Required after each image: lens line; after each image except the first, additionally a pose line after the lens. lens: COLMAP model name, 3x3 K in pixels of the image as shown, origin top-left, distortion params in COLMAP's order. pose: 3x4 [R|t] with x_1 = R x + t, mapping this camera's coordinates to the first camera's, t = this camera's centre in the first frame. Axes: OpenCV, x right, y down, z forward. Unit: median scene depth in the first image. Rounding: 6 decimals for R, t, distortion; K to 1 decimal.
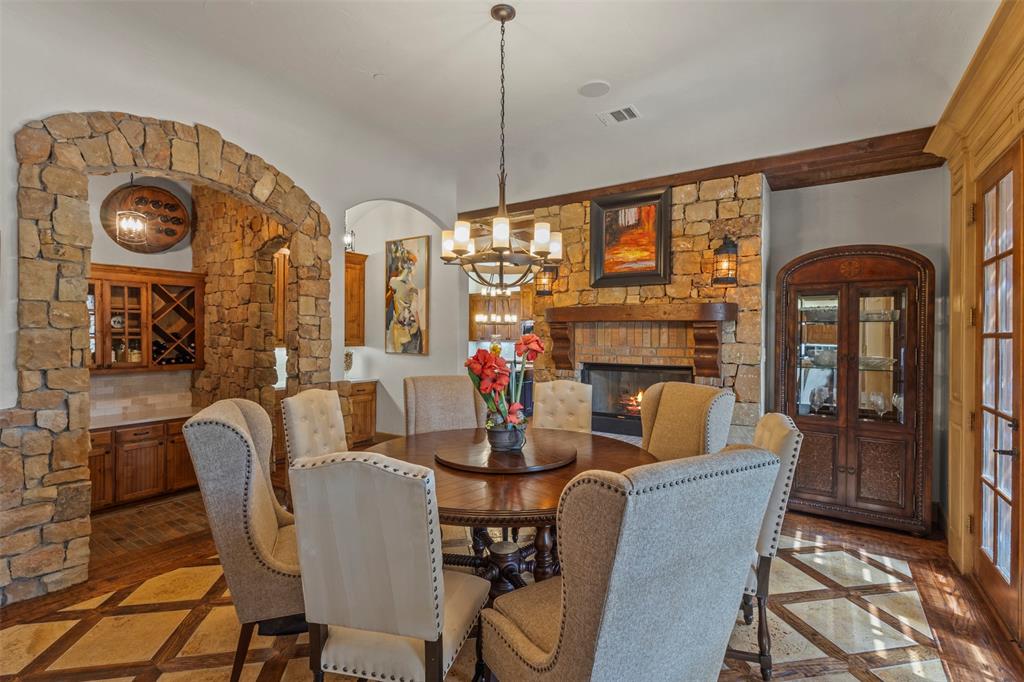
lens RADIAL K [[472.9, 0, 512.5], [0, 472.9, 340.0], [0, 0, 1]] dist [0.002426, -0.000329]
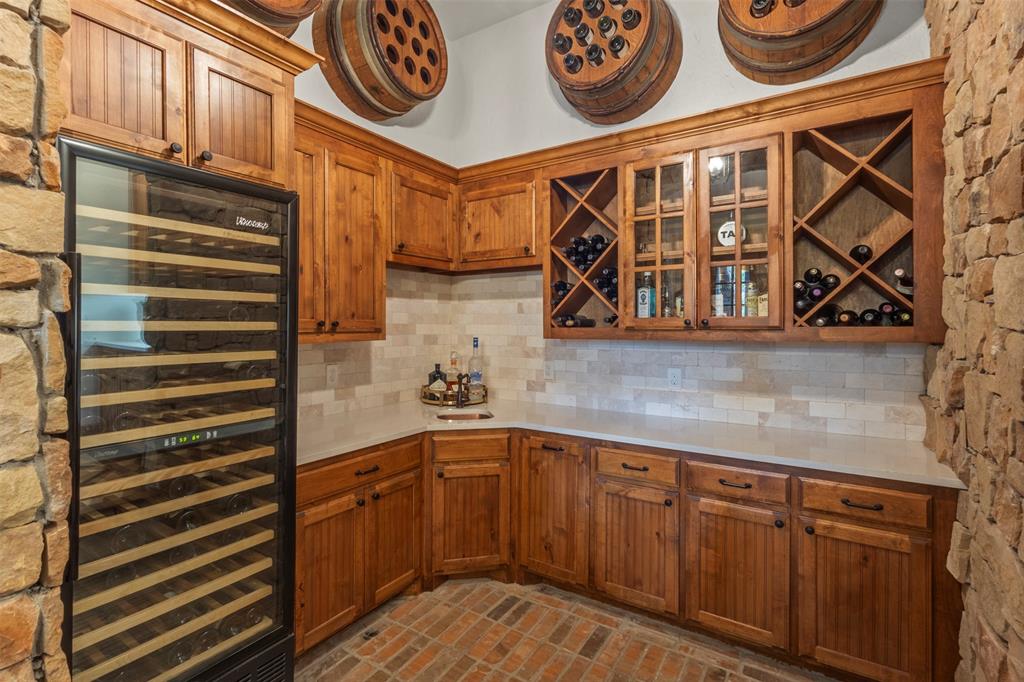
lens RADIAL K [[472.9, 0, 515.1], [0, 472.9, 326.4], [0, 0, 1]] dist [0.002426, -0.000329]
pose [[0.009427, 0.002428, -0.999953, -0.340766], [-0.007009, 0.999973, 0.002362, 0.054081], [0.999931, 0.006987, 0.009444, 0.744861]]
